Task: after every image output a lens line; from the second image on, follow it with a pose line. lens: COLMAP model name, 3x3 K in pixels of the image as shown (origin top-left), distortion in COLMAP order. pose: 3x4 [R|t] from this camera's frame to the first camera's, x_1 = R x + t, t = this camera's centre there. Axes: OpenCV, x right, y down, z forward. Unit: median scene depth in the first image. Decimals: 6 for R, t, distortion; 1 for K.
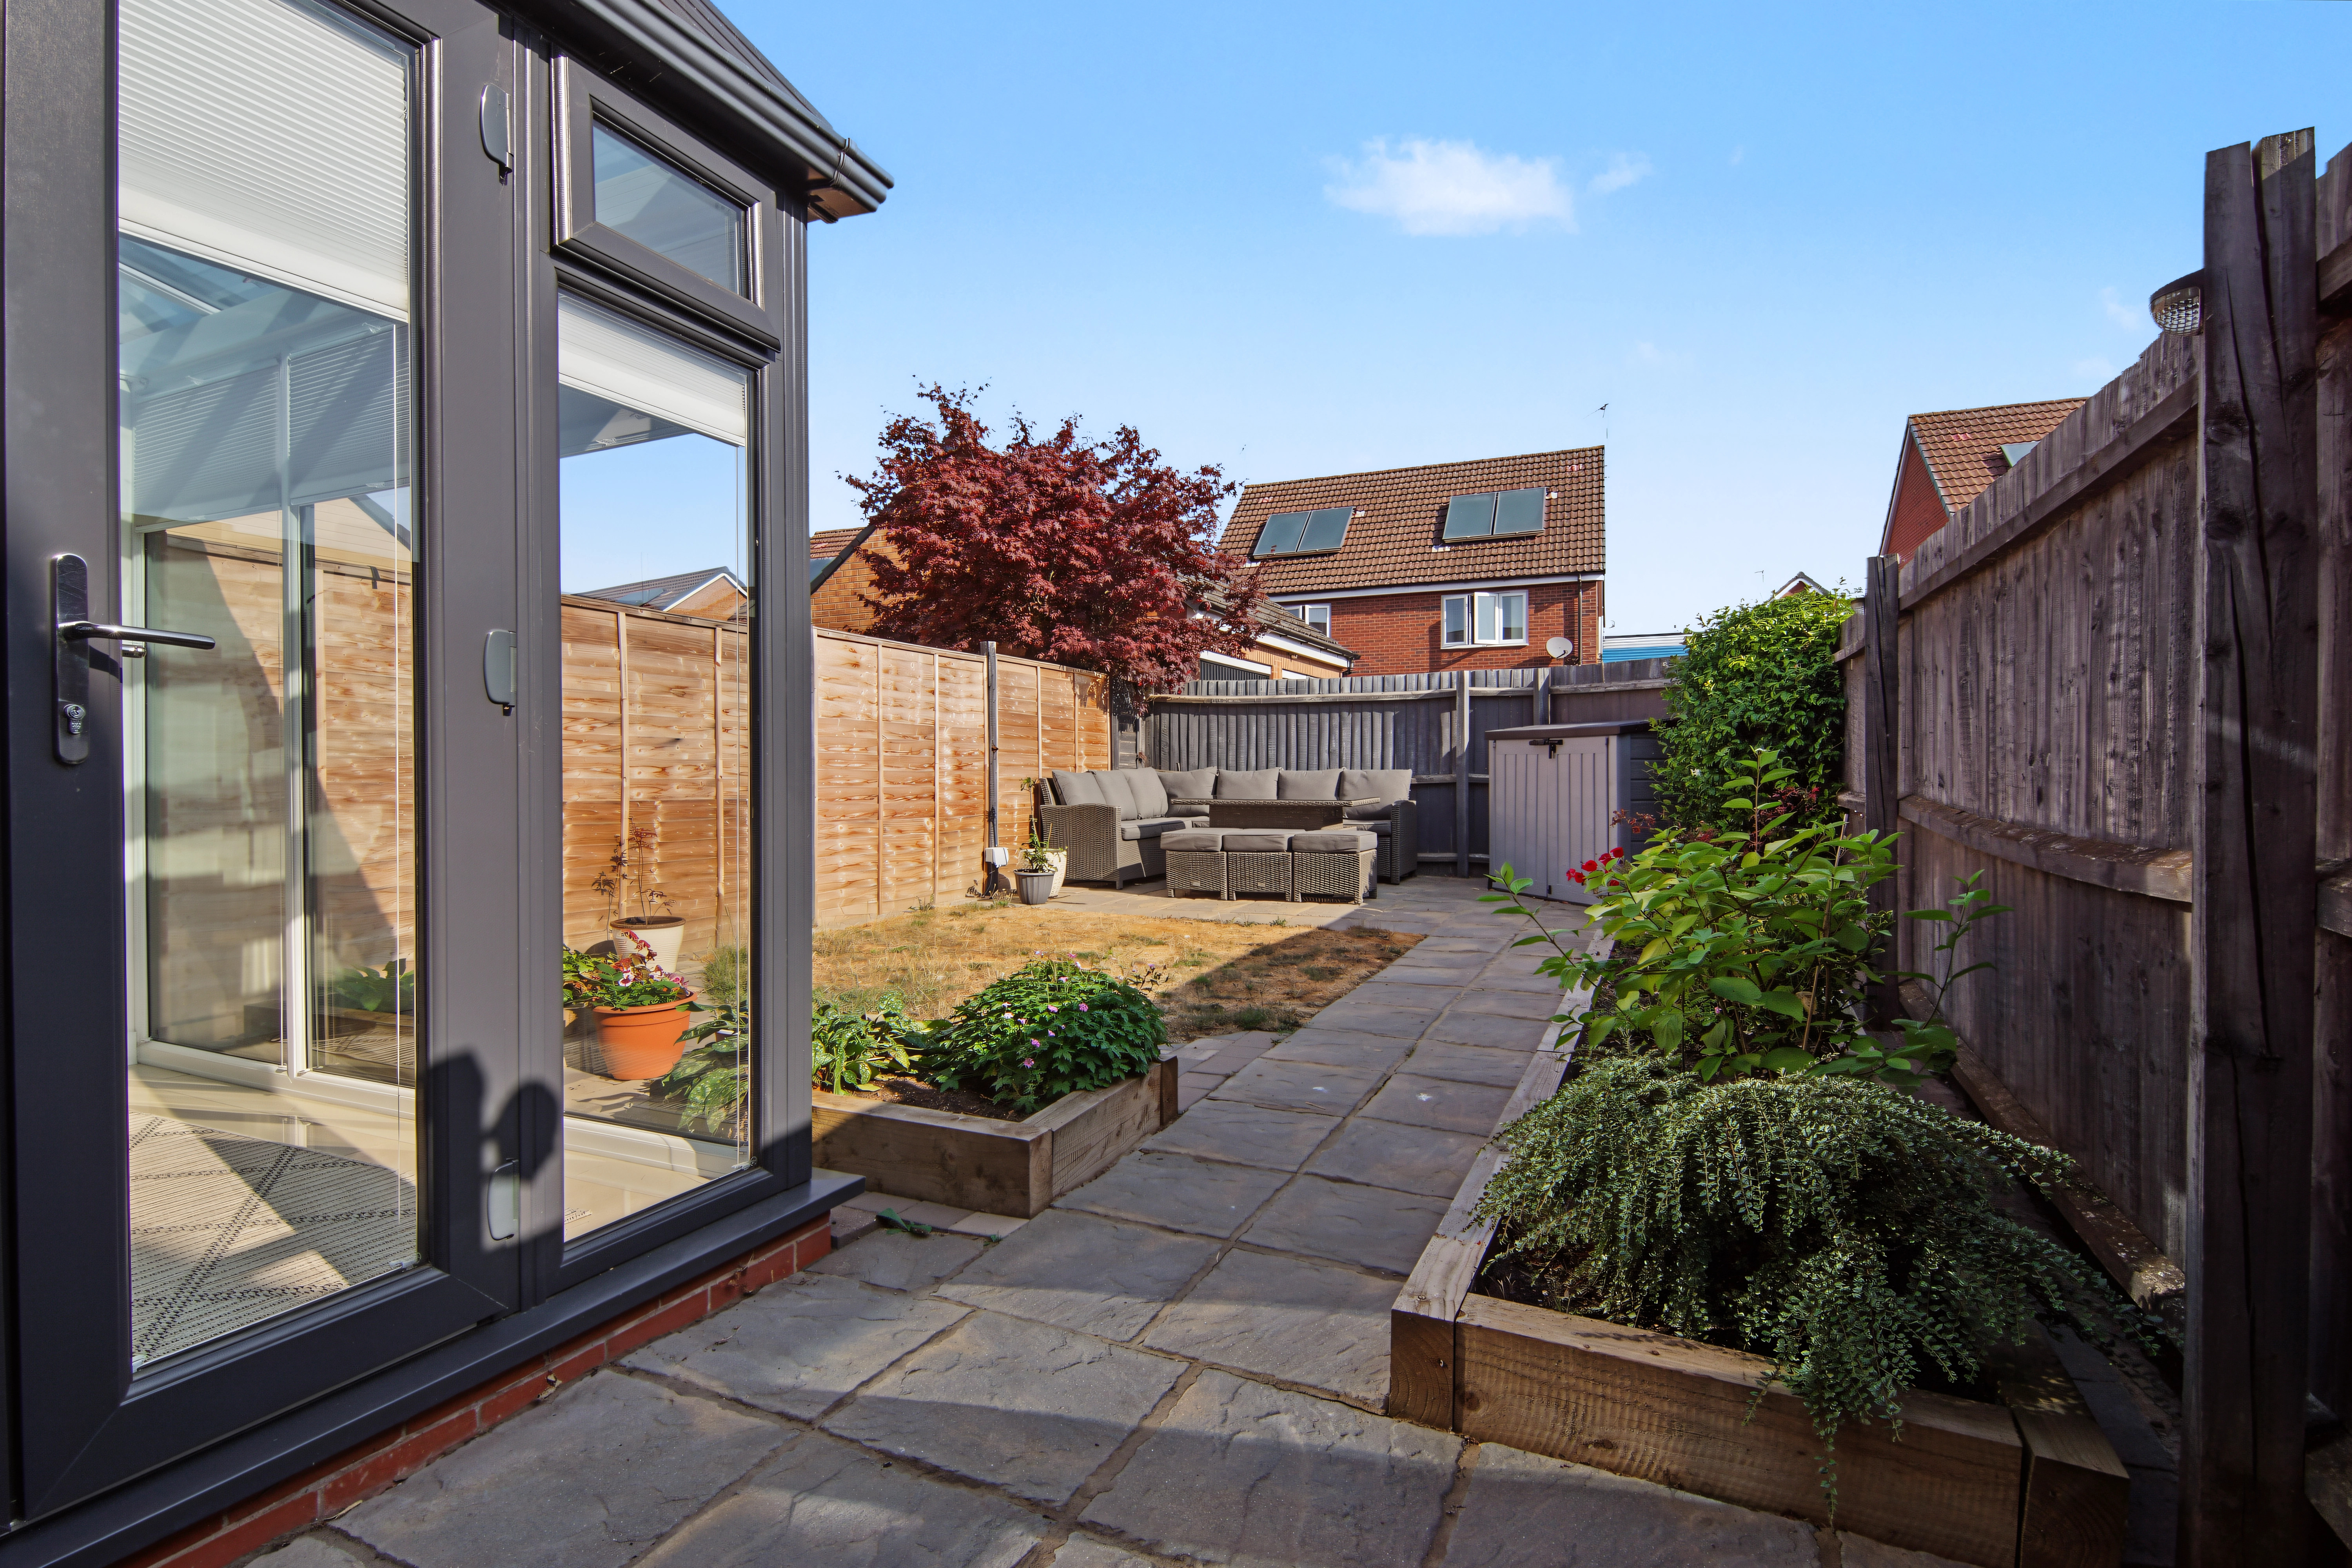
lens RADIAL K [[1126.1, 0, 1158.8], [0, 1126.1, 782.1], [0, 0, 1]] dist [0.035430, -0.028274]
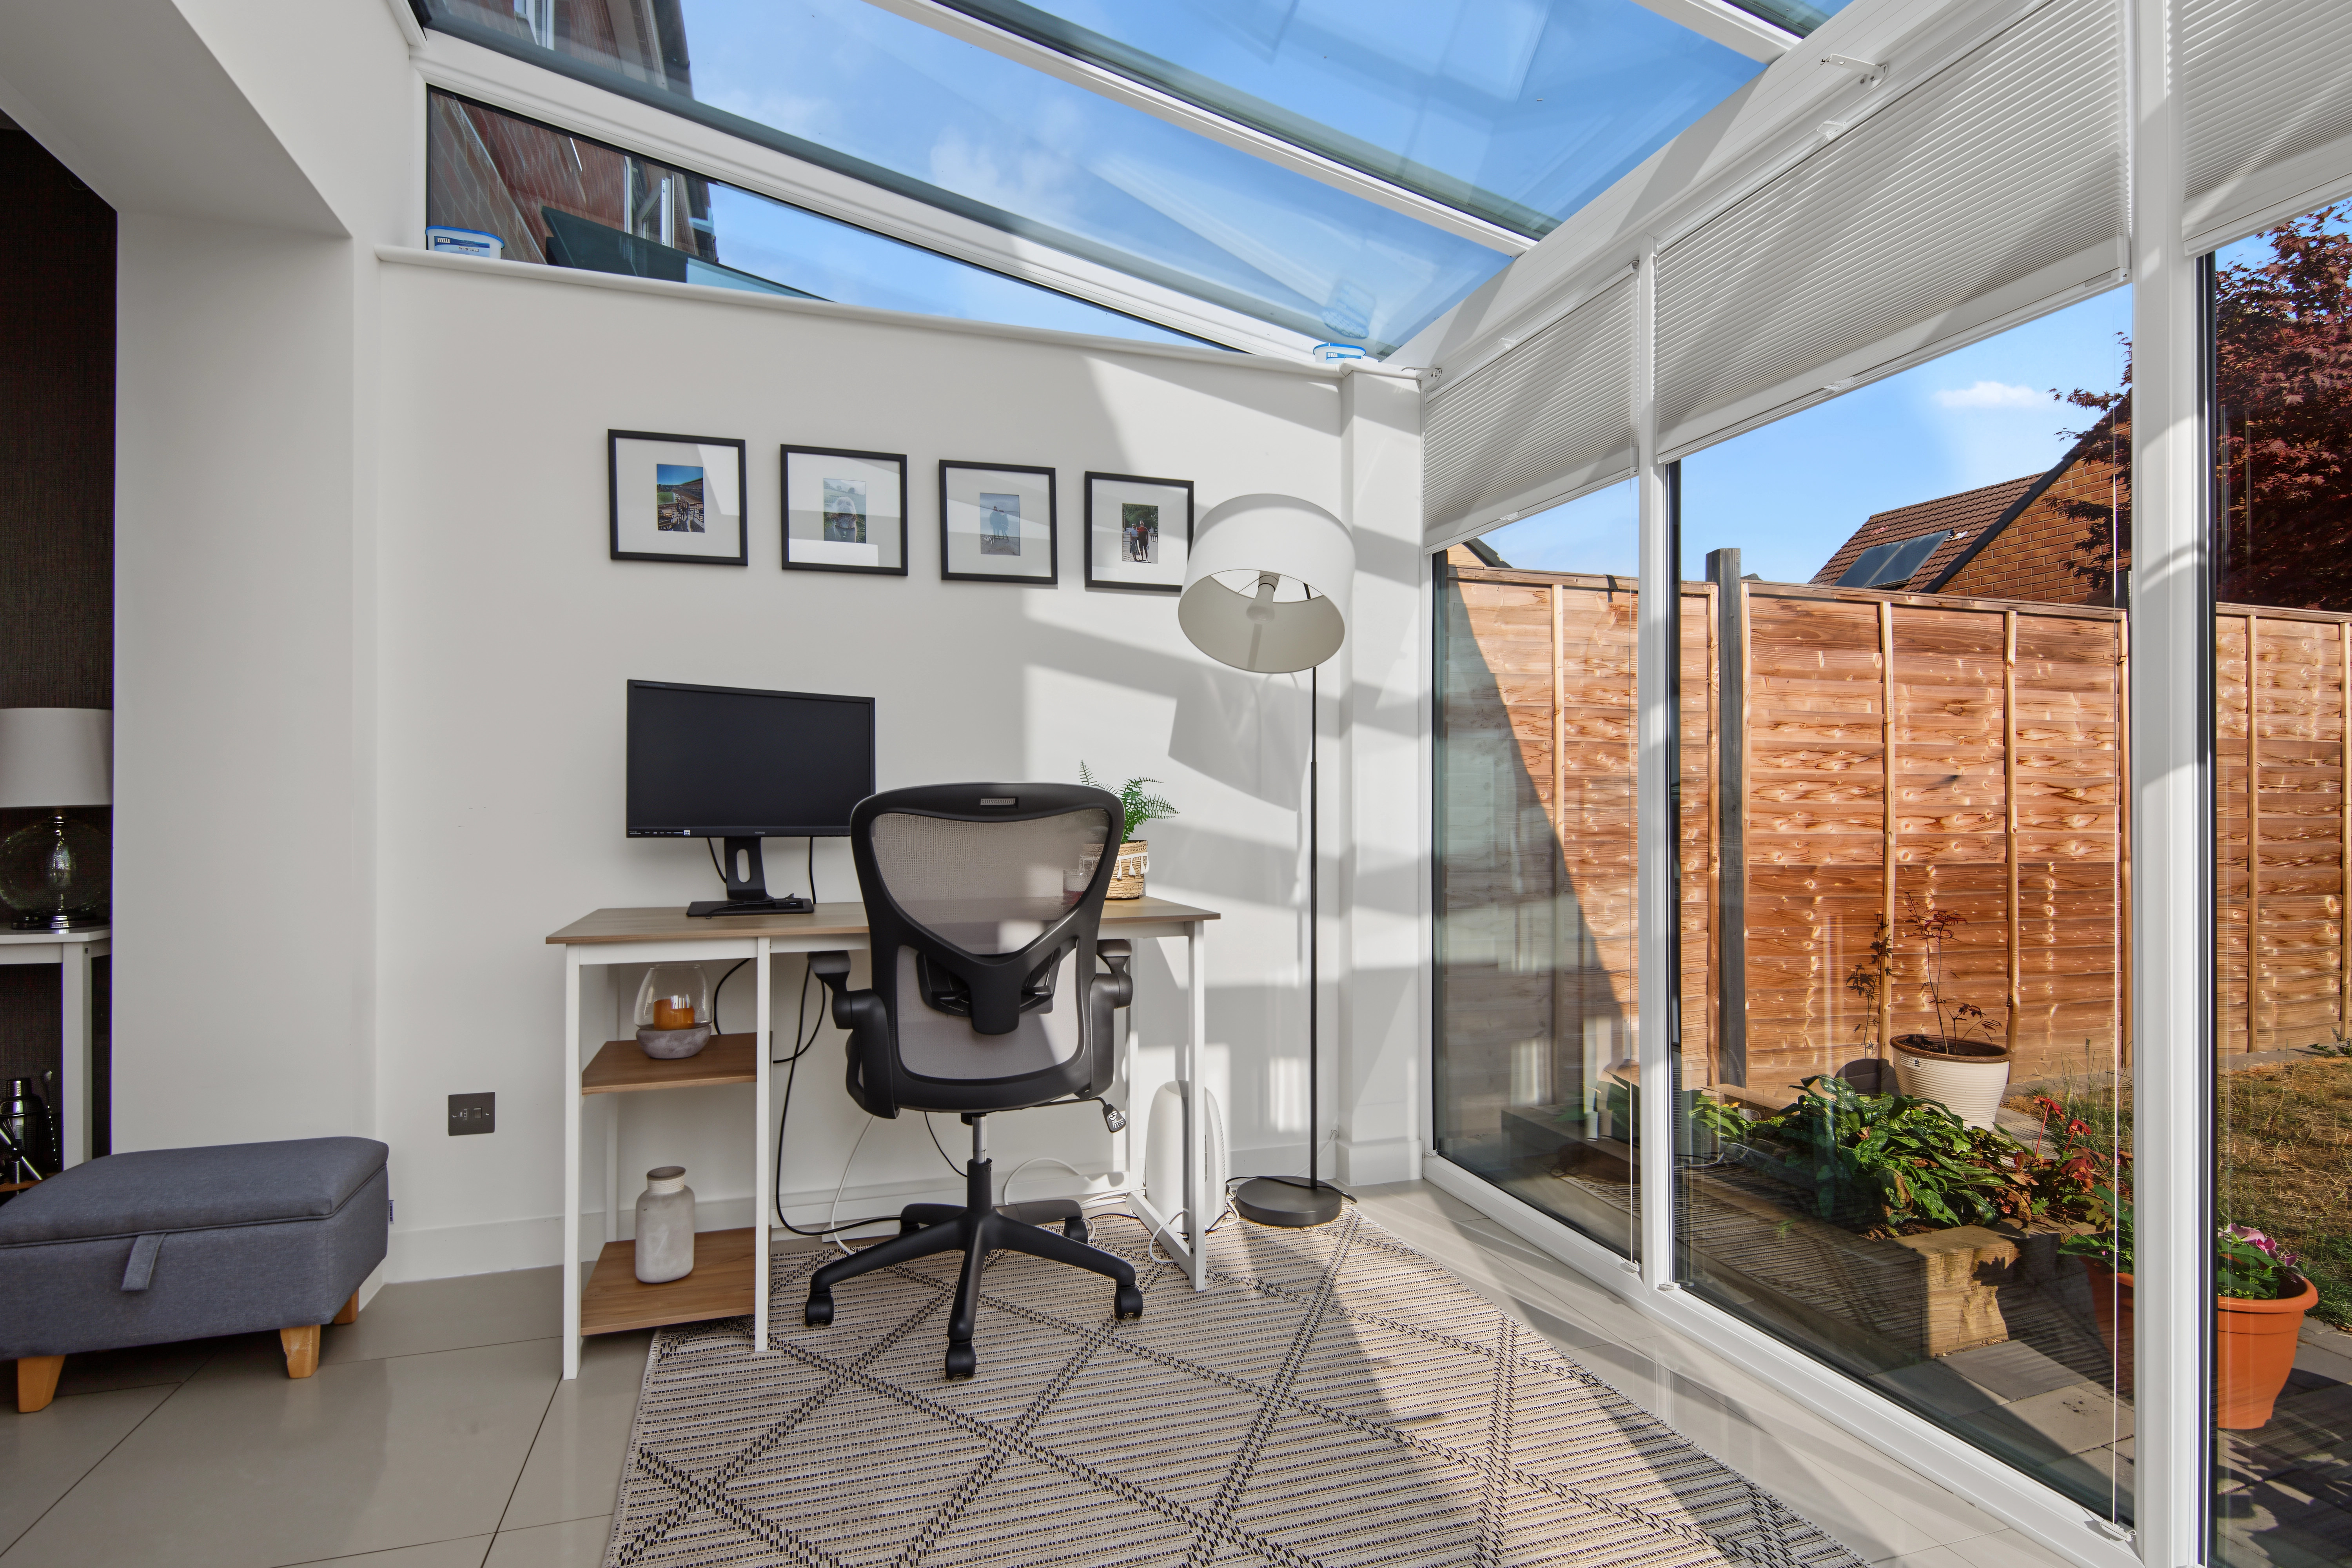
lens RADIAL K [[1126.1, 0, 1158.8], [0, 1126.1, 782.1], [0, 0, 1]] dist [0.035430, -0.028274]
pose [[0.688212, -0.011271, -0.725422, -0.254063], [-0.003849, 0.999809, -0.019186, -0.019111], [0.725500, 0.015996, 0.688037, 0.165605]]
